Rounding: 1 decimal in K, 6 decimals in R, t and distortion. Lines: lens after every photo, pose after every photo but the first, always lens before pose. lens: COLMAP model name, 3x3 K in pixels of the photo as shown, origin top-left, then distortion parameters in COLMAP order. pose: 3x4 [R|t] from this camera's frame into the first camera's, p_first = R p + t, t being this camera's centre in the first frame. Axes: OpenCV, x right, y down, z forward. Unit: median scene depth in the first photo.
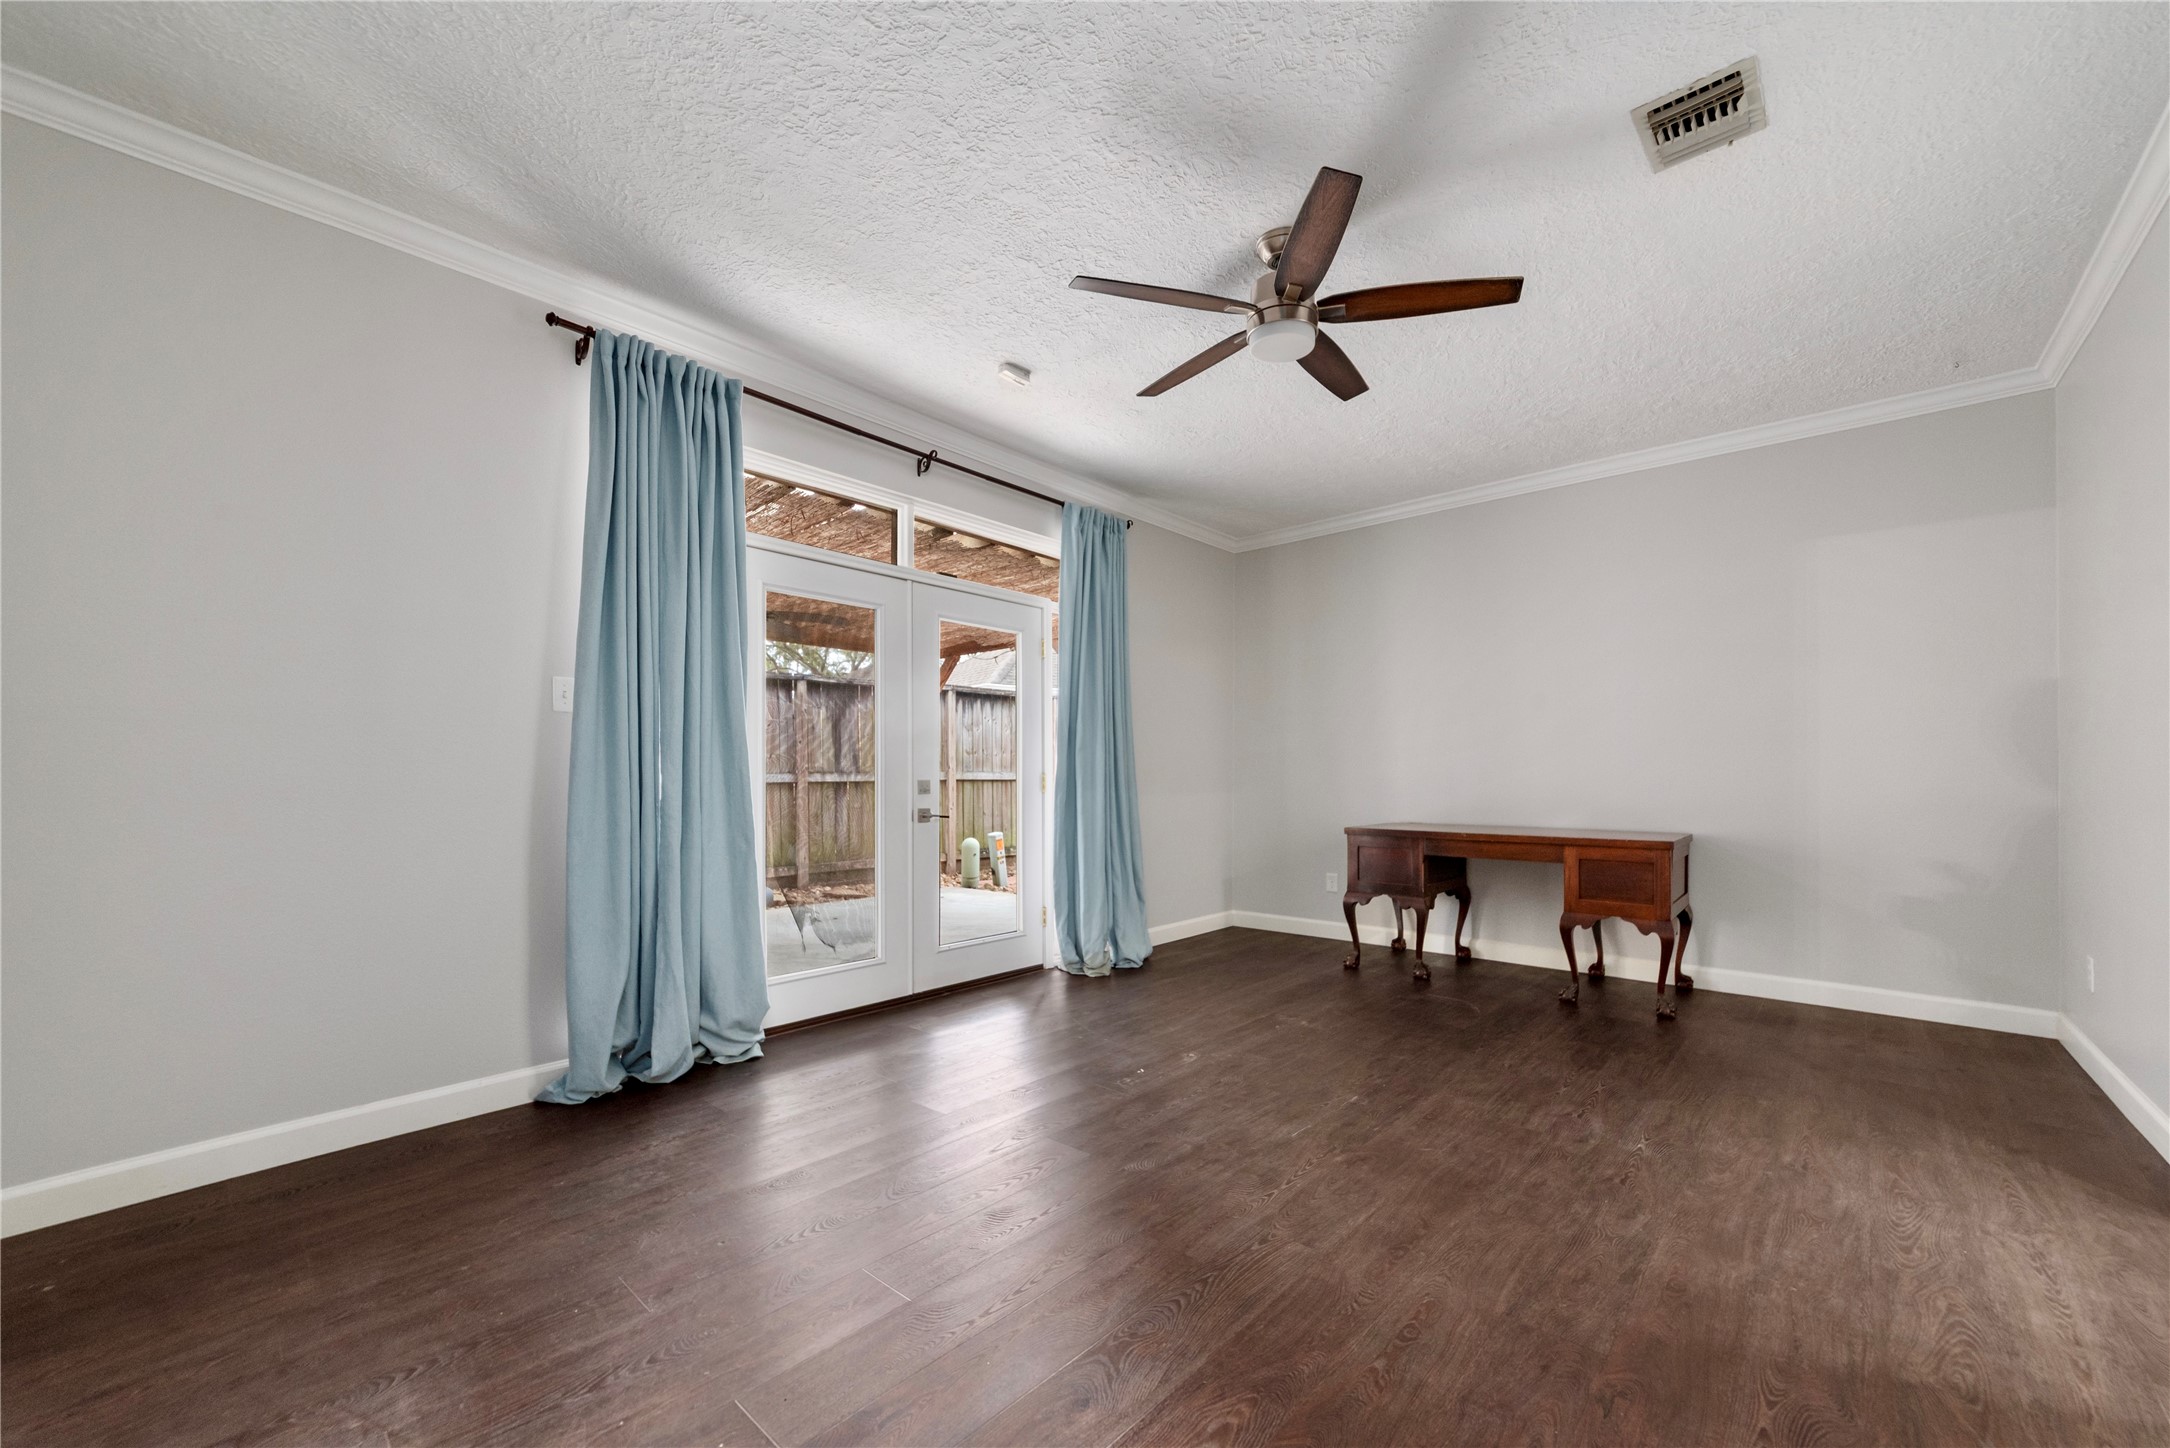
lens RADIAL K [[844.5, 0, 1090.7], [0, 844.5, 777.7], [0, 0, 1]] dist [0.000875, -0.012134]
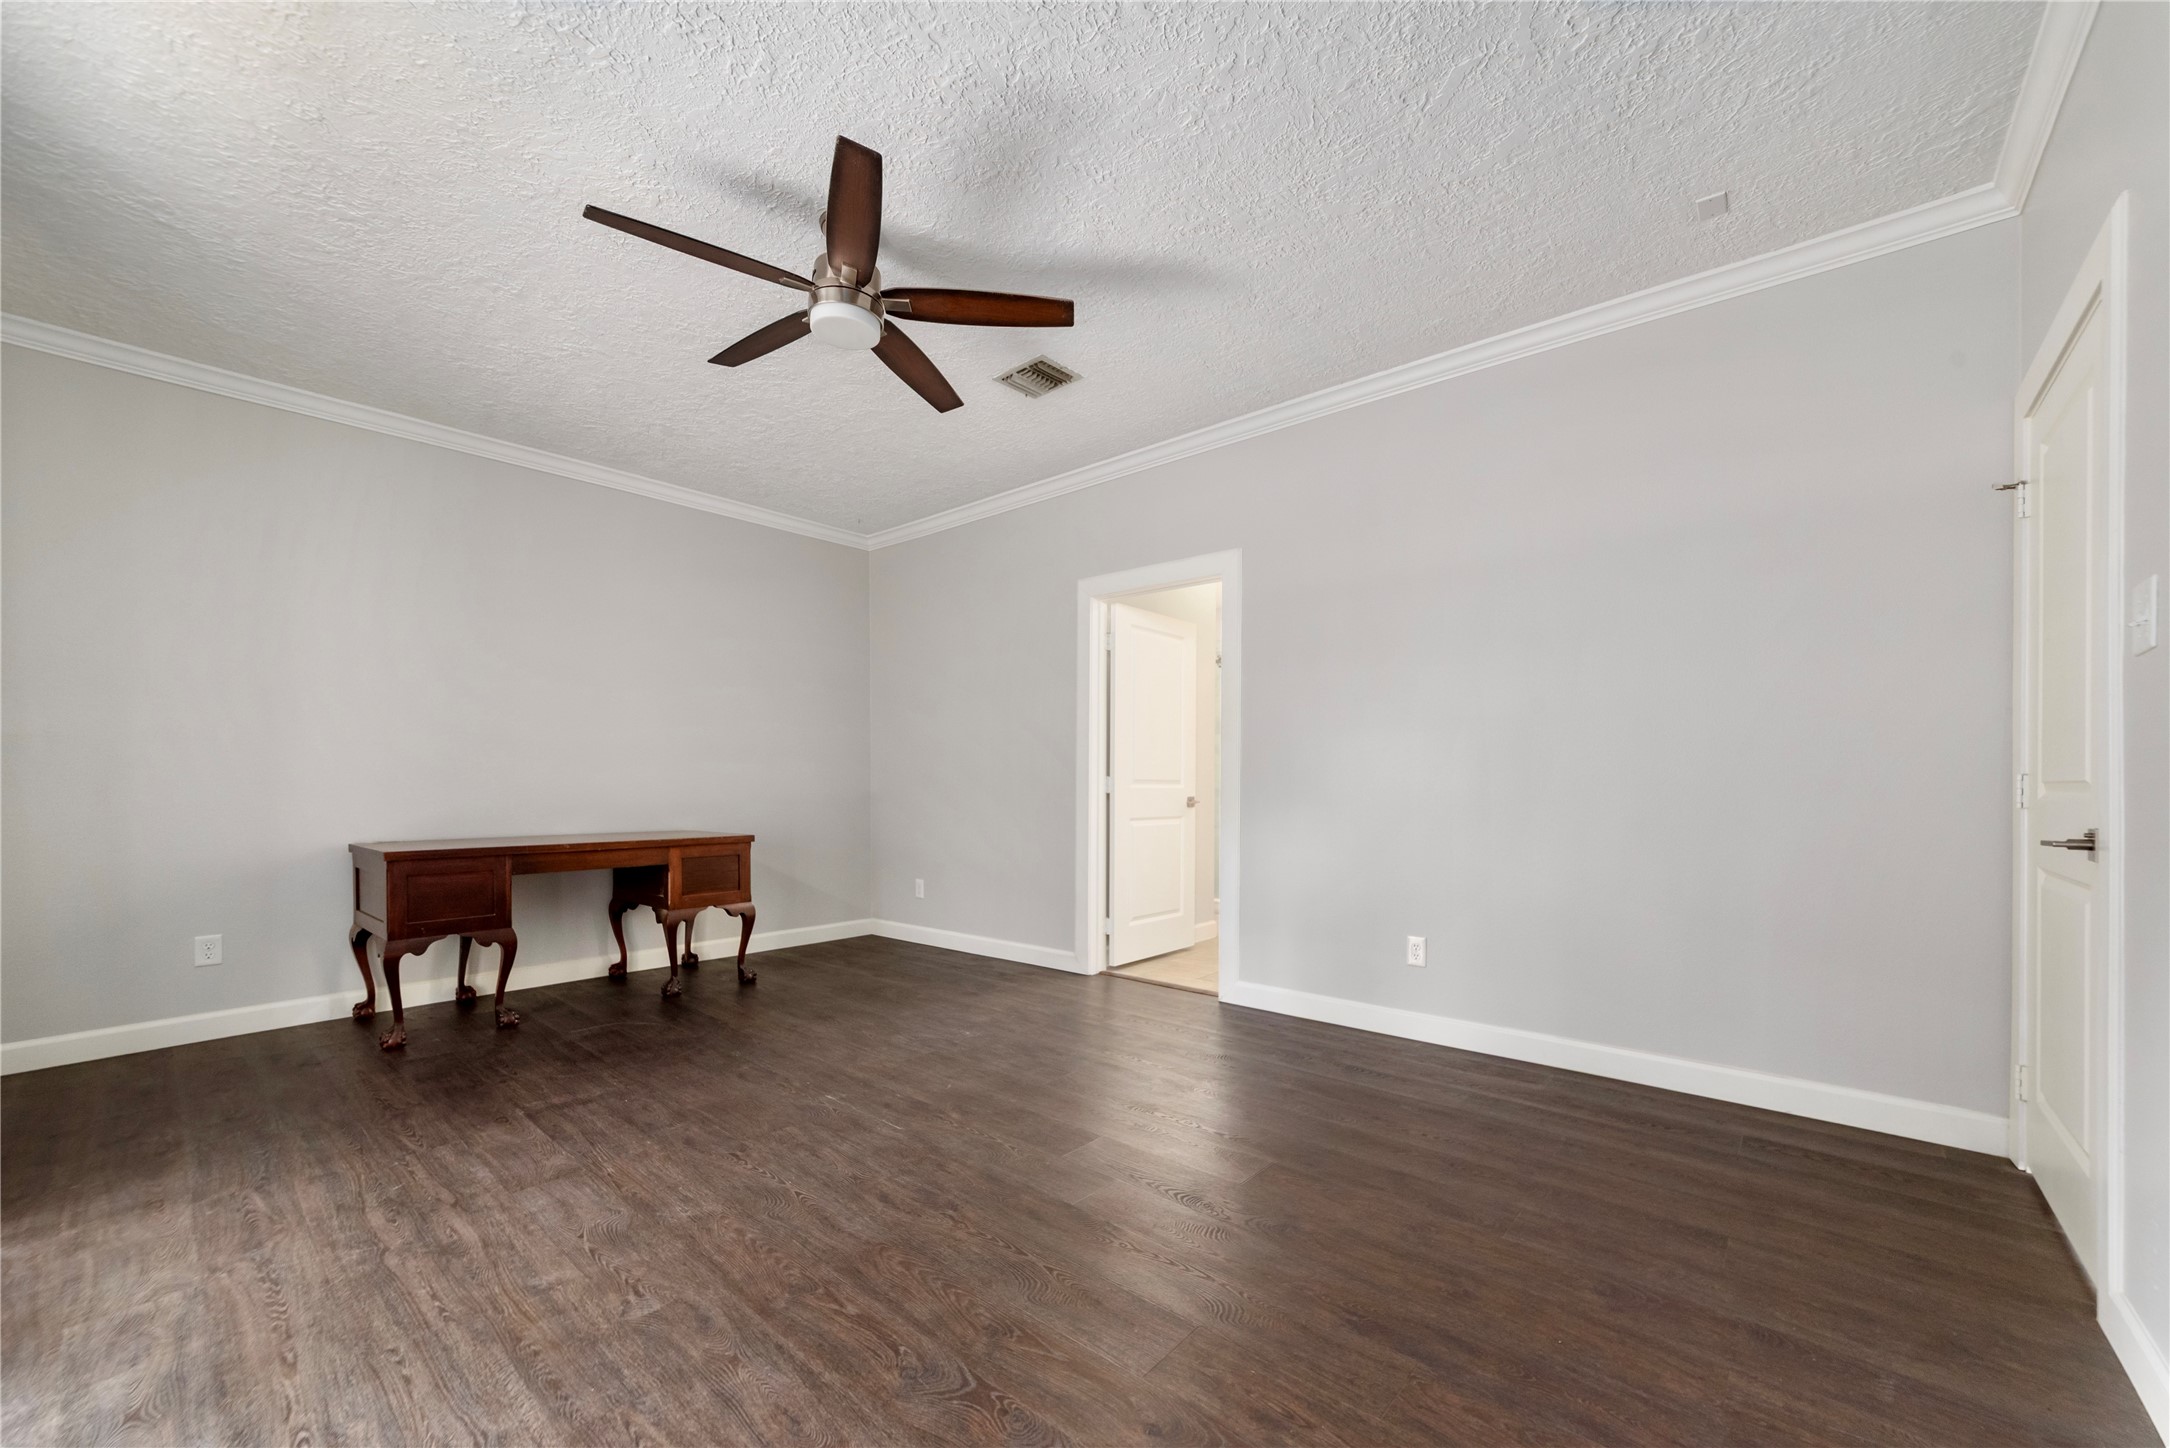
lens RADIAL K [[844.5, 0, 1090.7], [0, 844.5, 777.7], [0, 0, 1]] dist [0.000875, -0.012134]
pose [[-0.029978, 0.006166, 0.999532, -0.475776], [0.005950, 0.999964, -0.005990, 0.004004], [-0.999533, 0.005768, -0.030014, 0.481779]]
